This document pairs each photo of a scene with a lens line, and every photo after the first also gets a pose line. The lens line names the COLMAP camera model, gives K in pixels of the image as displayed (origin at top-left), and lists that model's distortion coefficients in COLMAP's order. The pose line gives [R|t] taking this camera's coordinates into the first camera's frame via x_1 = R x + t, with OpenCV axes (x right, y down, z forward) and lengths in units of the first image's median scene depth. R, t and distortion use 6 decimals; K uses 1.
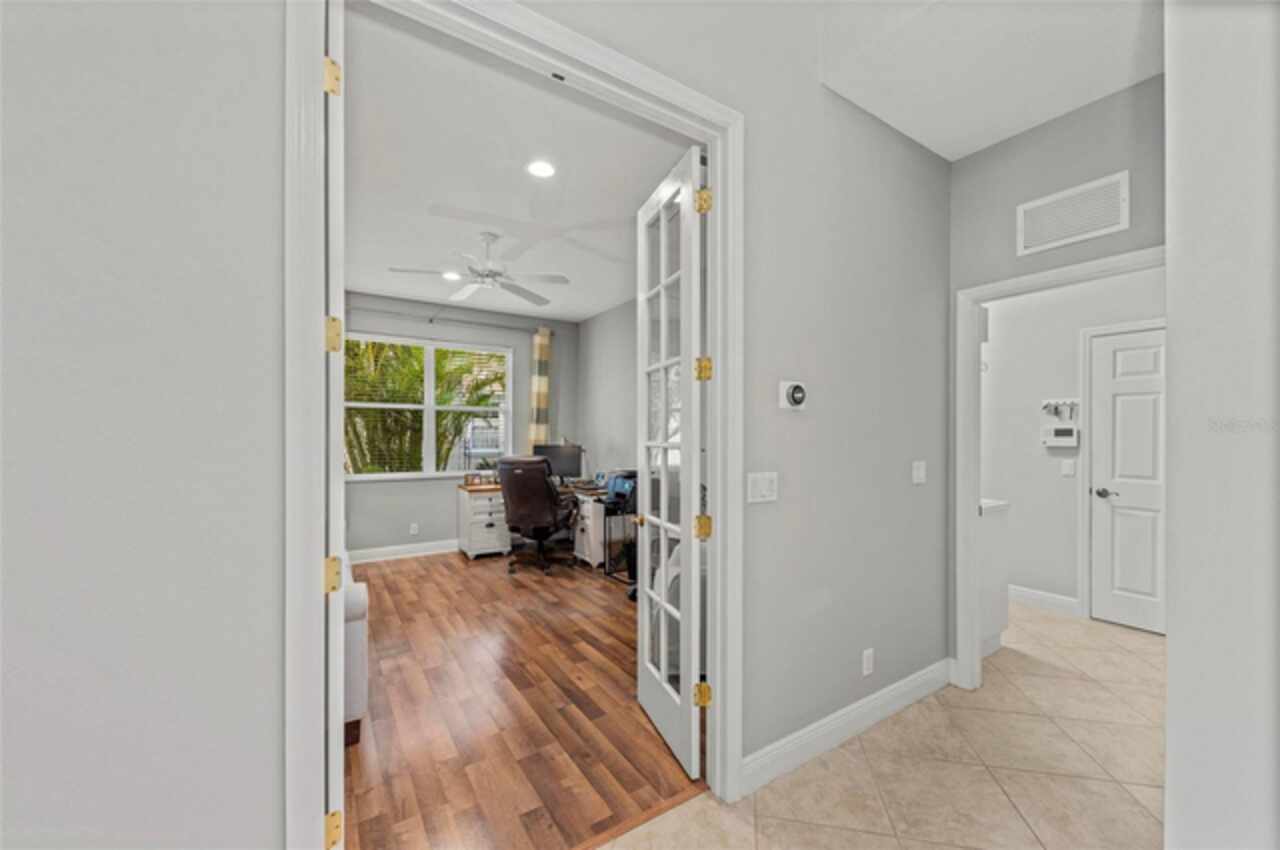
lens RADIAL K [[497.4, 0, 643.1], [0, 497.4, 432.9], [0, 0, 1]] dist [0.002346, -0.000582]
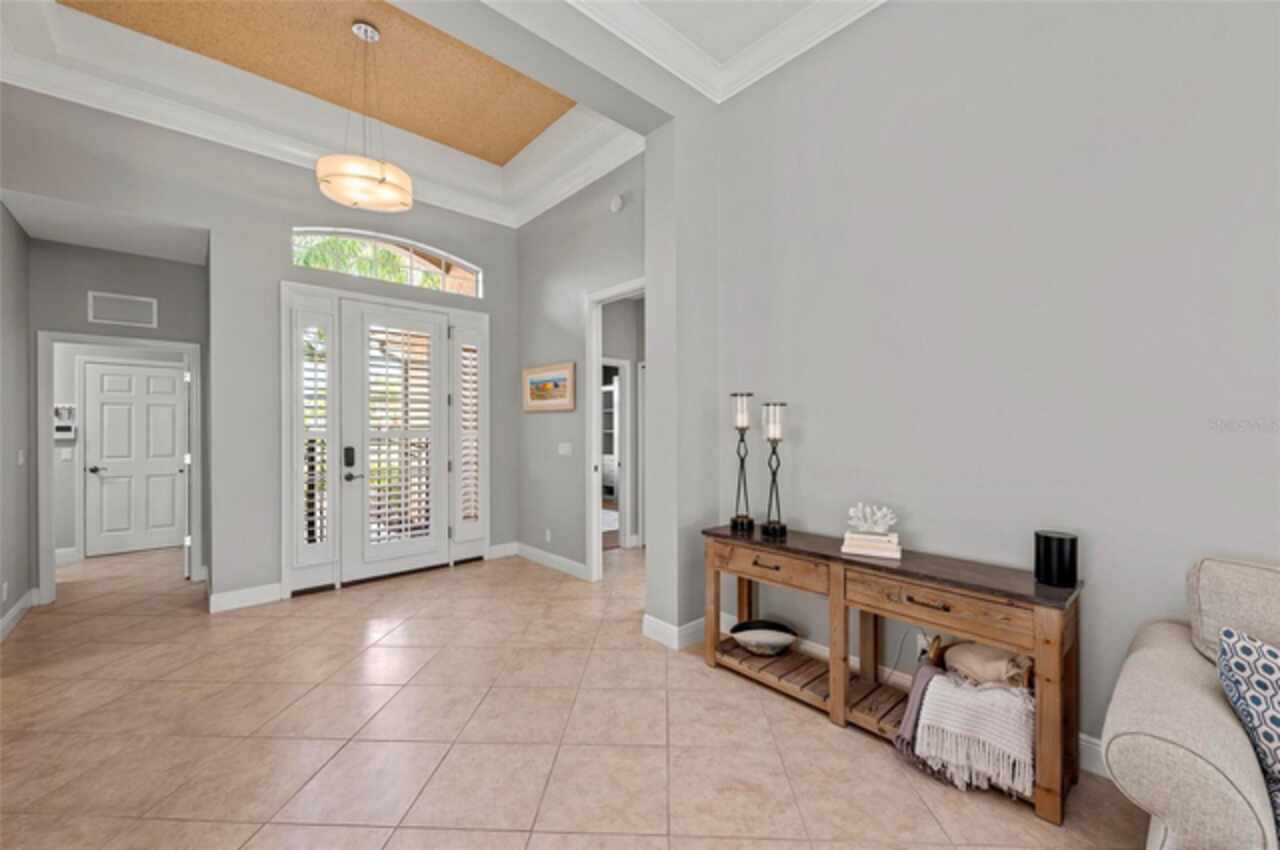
lens RADIAL K [[497.4, 0, 635.8], [0, 497.4, 432.2], [0, 0, 1]] dist [0.002346, -0.000582]
pose [[-0.156918, -0.006932, 0.987587, -0.774277], [-0.005703, 0.999965, 0.006113, -0.008978], [-0.987595, -0.004673, -0.156952, -0.346920]]
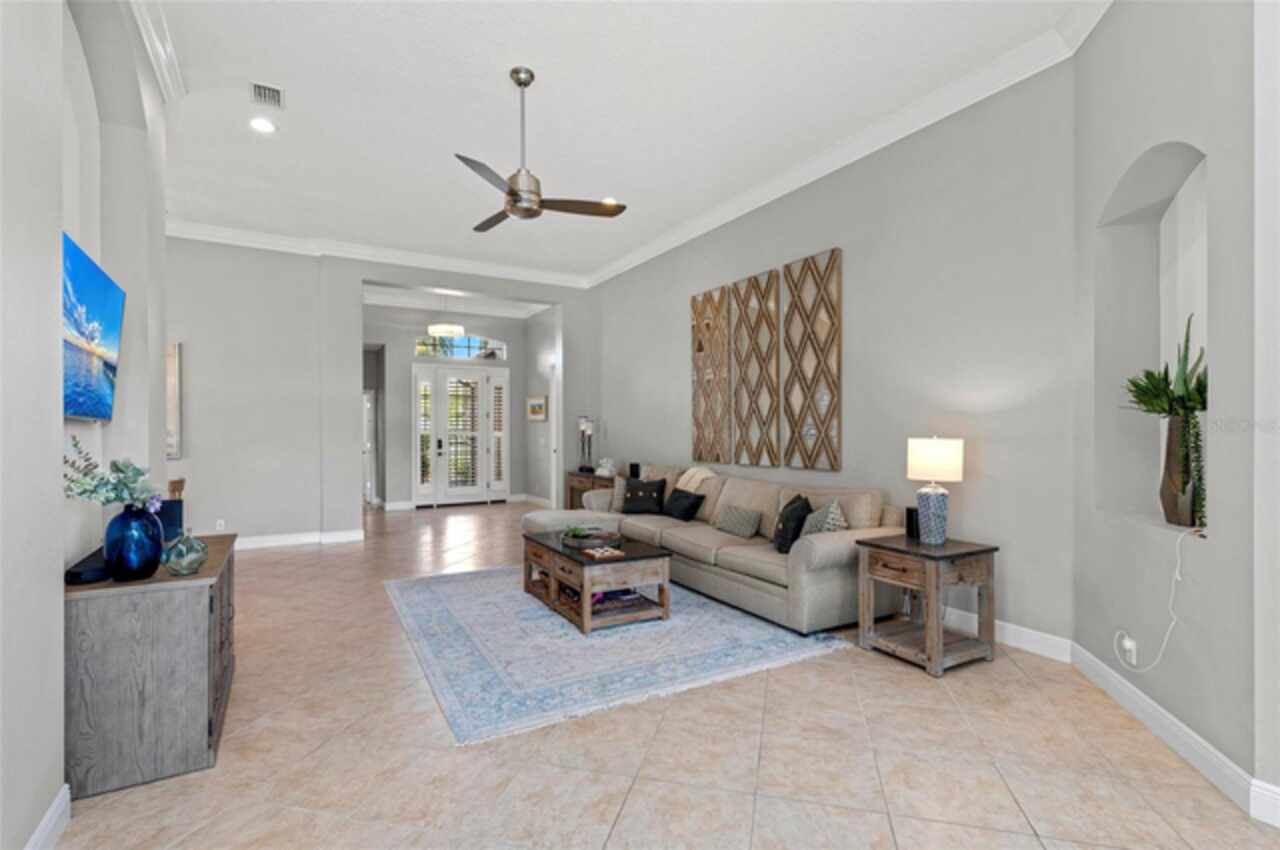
lens RADIAL K [[607.1, 0, 638.7], [0, 607.1, 421.7], [0, 0, 1]] dist [-0.000294, 0.000008]
pose [[0.046464, 0.005207, 0.998906, -2.976884], [0.004965, 0.999973, -0.005444, -0.043533], [-0.998908, 0.005212, 0.046437, -1.182480]]
